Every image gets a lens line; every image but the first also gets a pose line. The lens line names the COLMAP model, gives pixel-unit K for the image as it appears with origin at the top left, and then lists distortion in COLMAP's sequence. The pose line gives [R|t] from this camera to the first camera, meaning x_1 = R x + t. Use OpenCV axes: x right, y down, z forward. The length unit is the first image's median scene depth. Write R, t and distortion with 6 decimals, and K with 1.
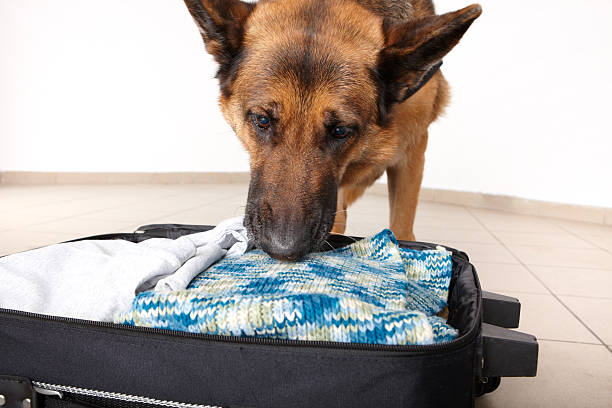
lens RADIAL K [[3947.0, 0, 305.6], [0, 3947.0, 200.4], [0, 0, 1]] dist [-5.090298, 0.000000]
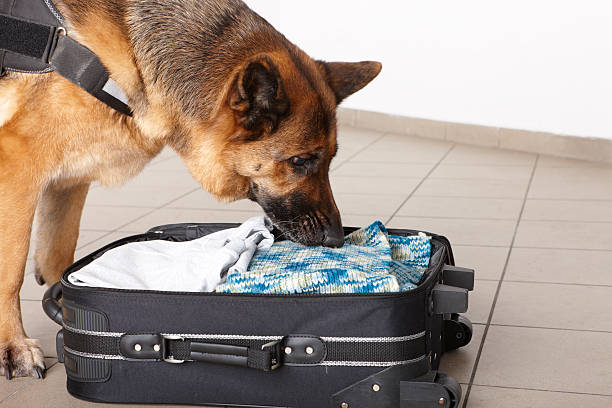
lens RADIAL K [[3947.0, 0, 306.2], [0, 3947.0, 207.3], [0, 0, 1]] dist [-5.090298, 0.000000]
pose [[0.998632, -0.052274, 0.001485, -0.010916], [0.052267, 0.998622, 0.004713, -0.012898], [-0.001729, -0.004629, 0.999988, -0.781032]]
